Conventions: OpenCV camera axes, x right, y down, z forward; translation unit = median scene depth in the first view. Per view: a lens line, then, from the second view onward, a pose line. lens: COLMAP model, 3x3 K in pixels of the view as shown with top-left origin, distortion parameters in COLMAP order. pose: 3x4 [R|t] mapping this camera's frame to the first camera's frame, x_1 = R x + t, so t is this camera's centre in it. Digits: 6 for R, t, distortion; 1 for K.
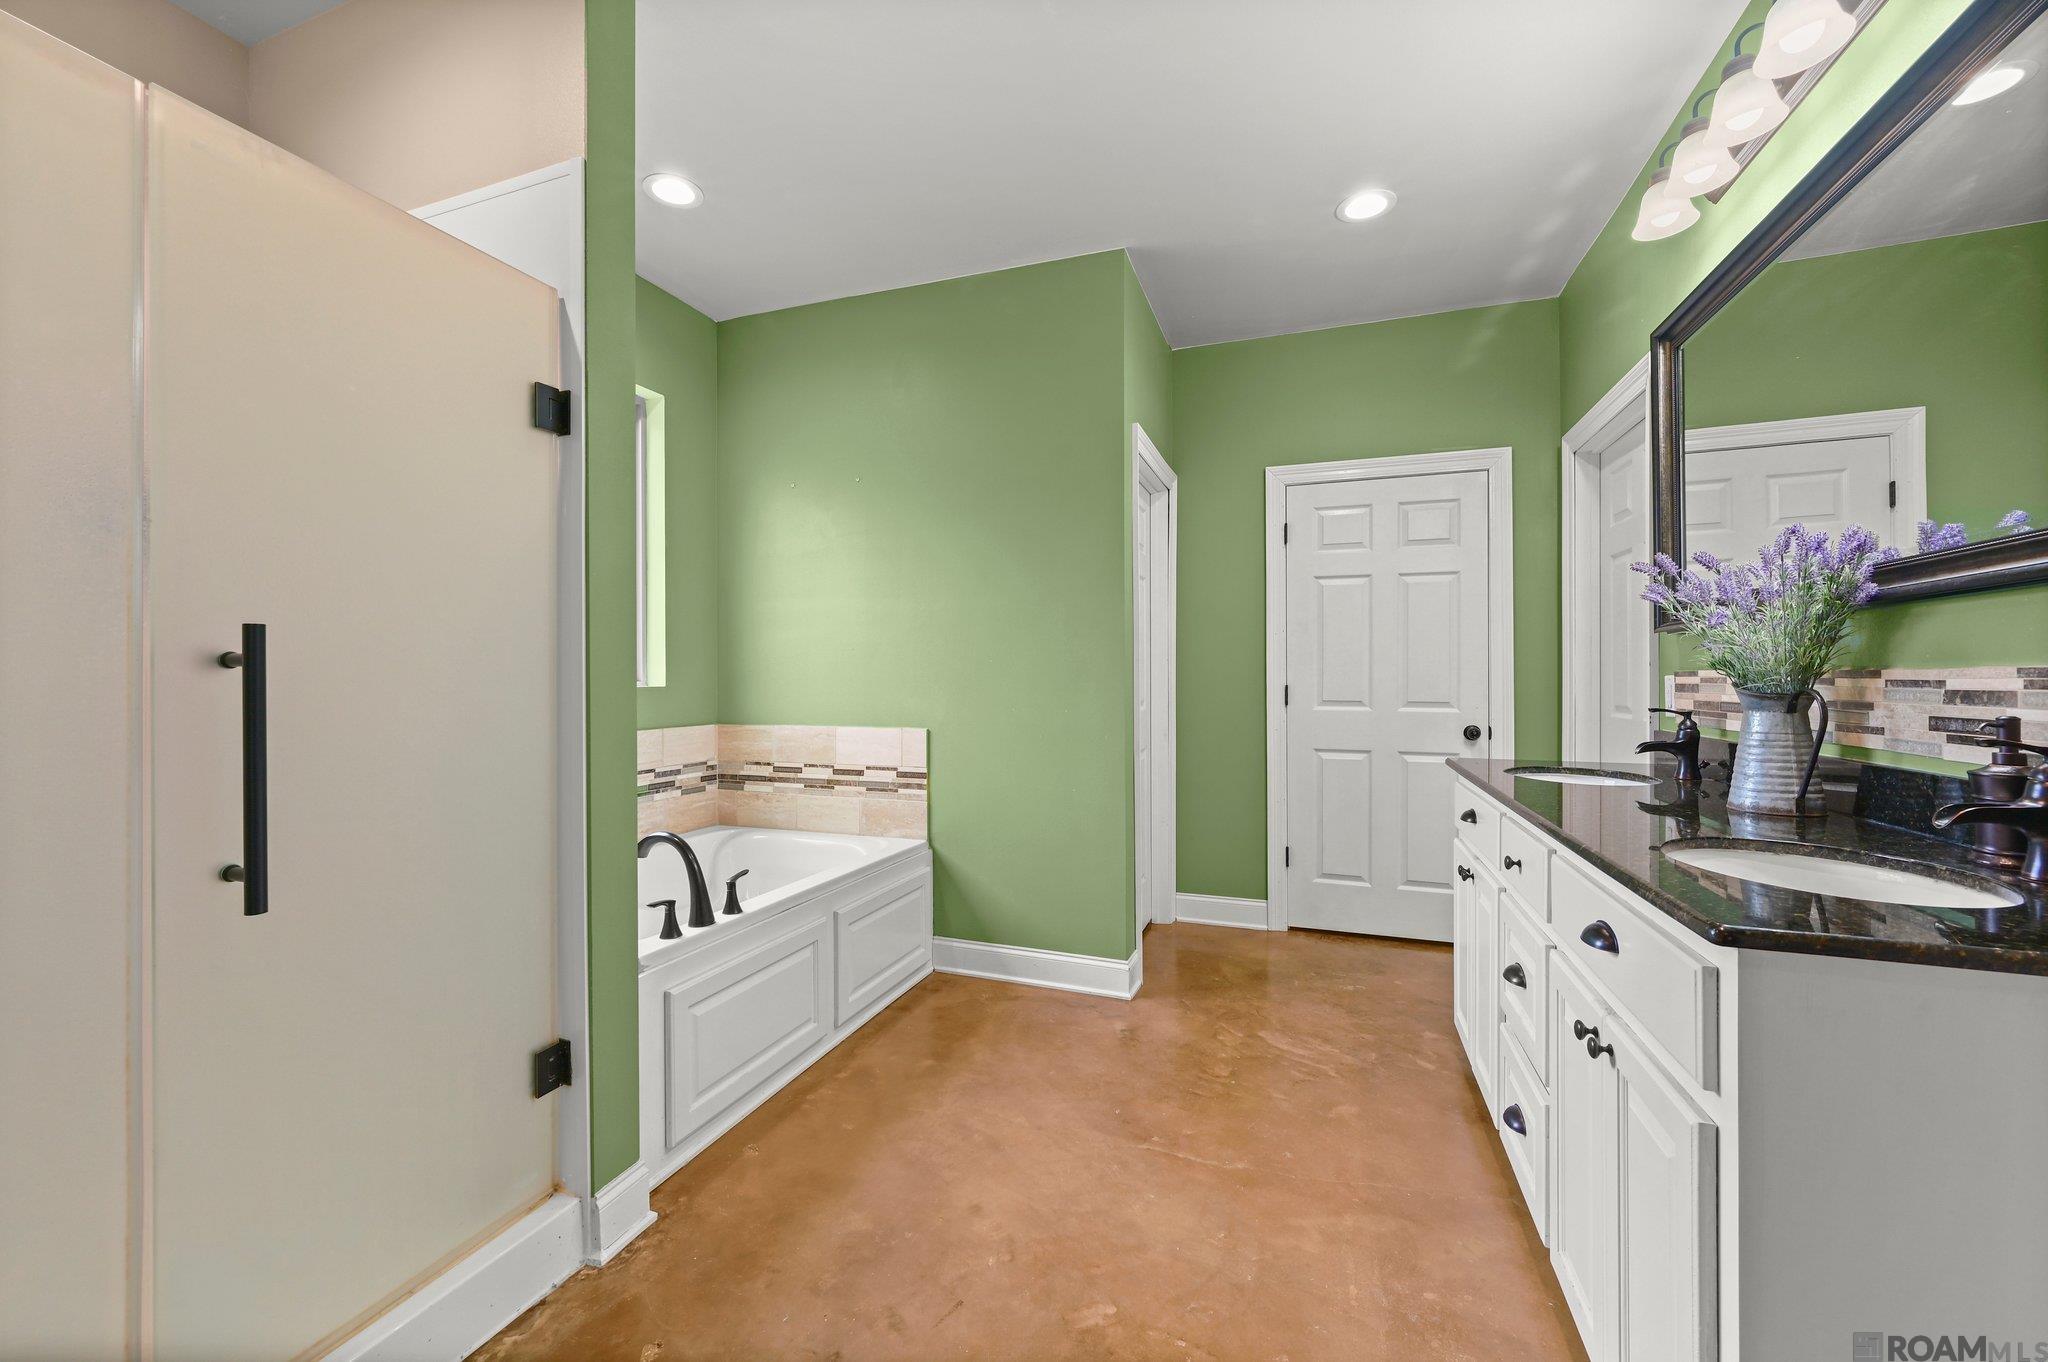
lens RADIAL K [[815.6, 0, 1015.7], [0, 815.6, 676.2], [0, 0, 1]] dist [0.002896, 0.000454]
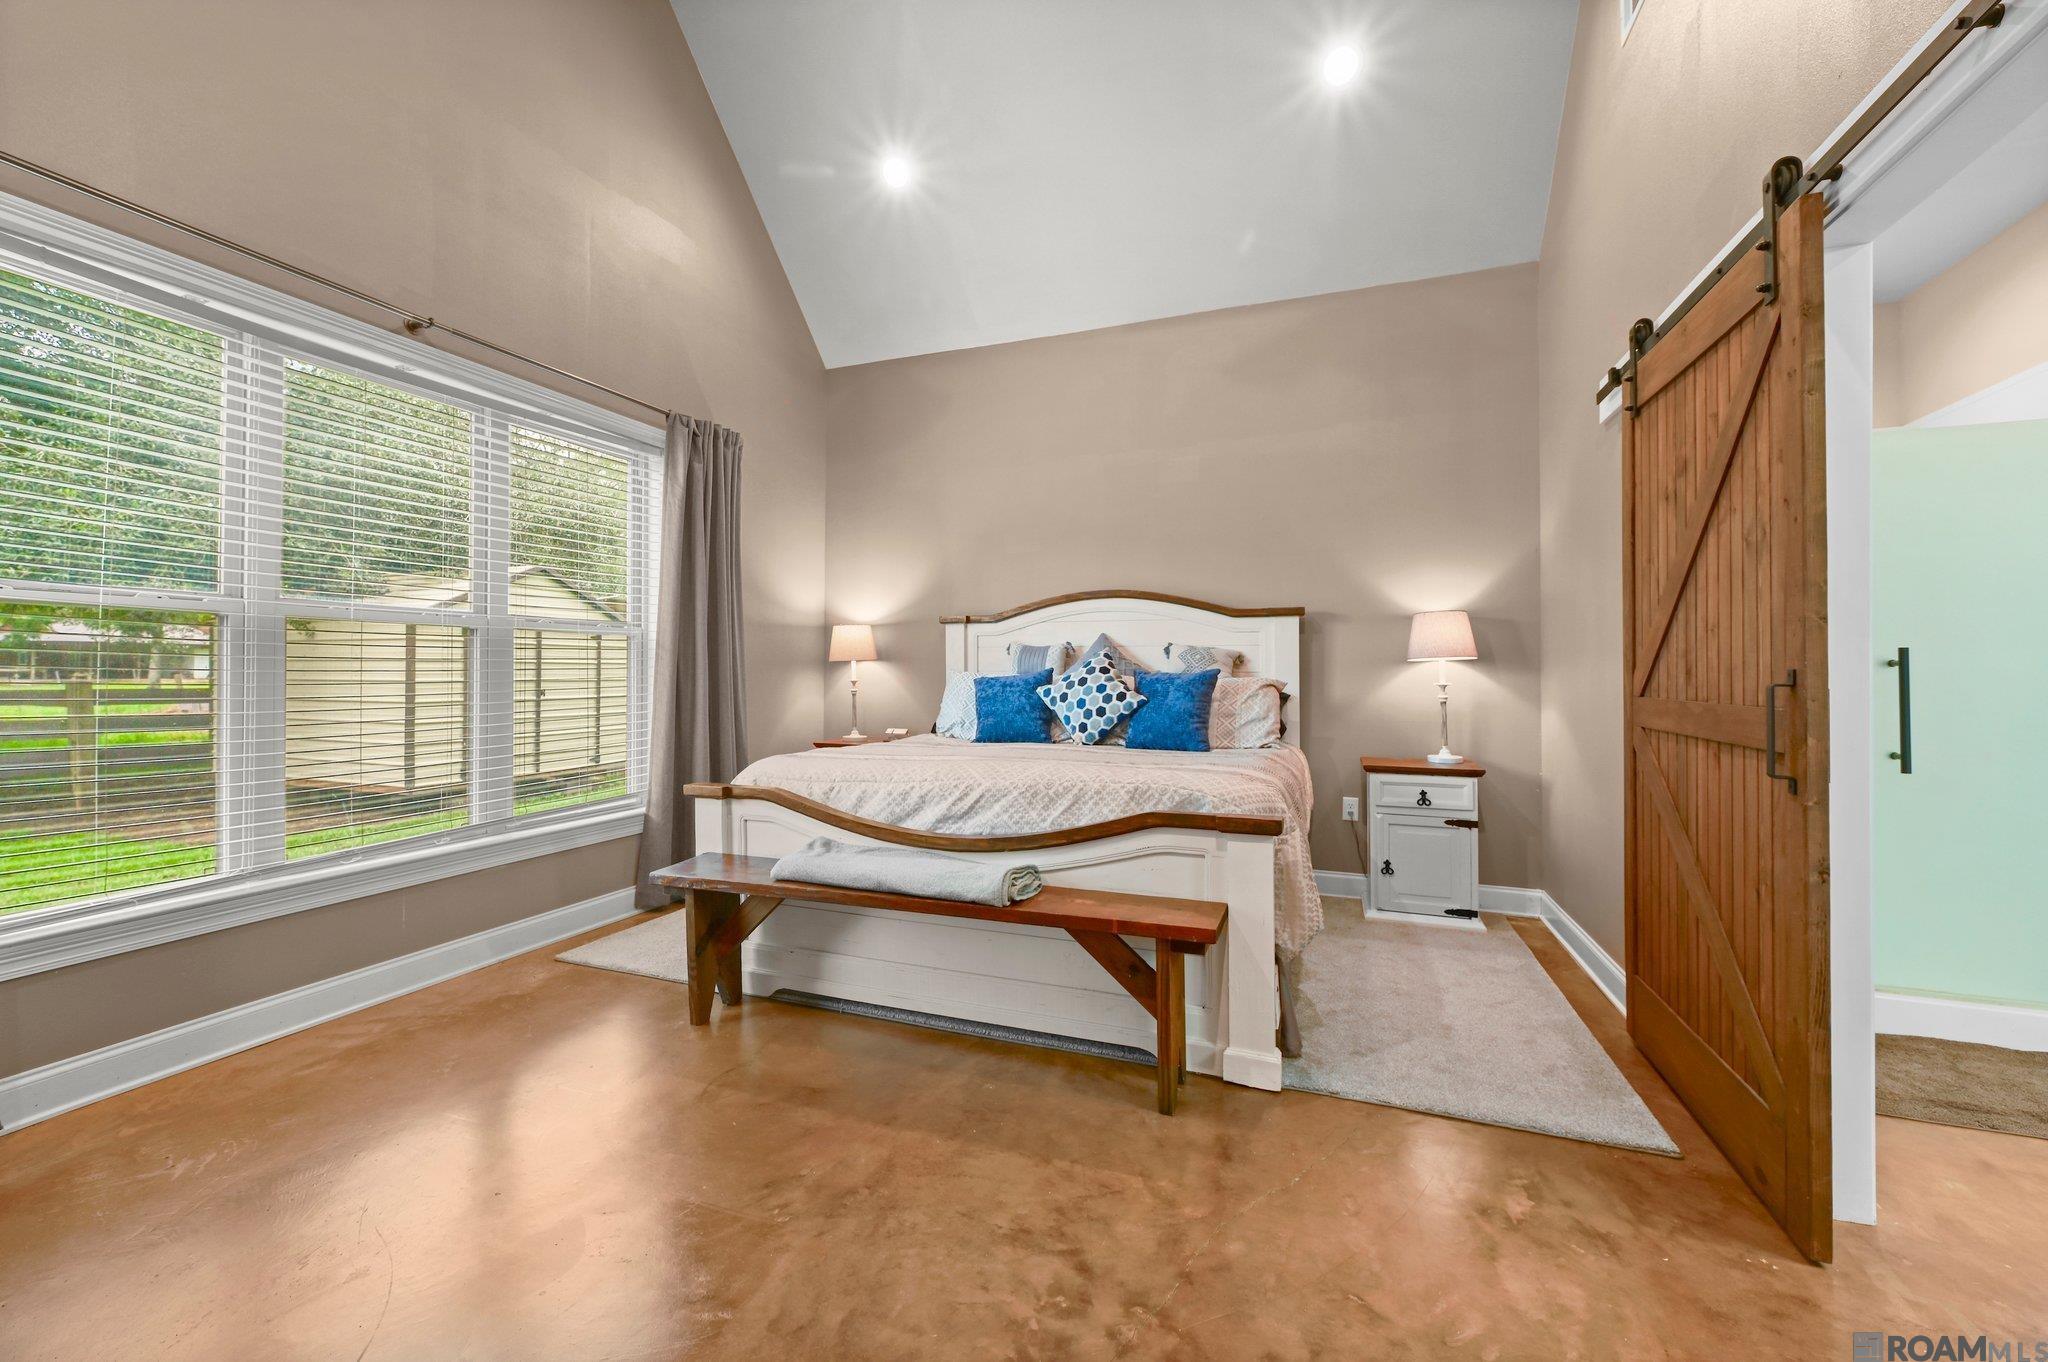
lens RADIAL K [[815.6, 0, 1023.7], [0, 815.6, 672.5], [0, 0, 1]] dist [0.002896, 0.000454]
pose [[-0.003847, -0.008260, -0.999958, 1.291431], [0.003649, 0.999959, -0.008274, 0.015689], [0.999986, -0.003681, -0.003816, -1.371398]]
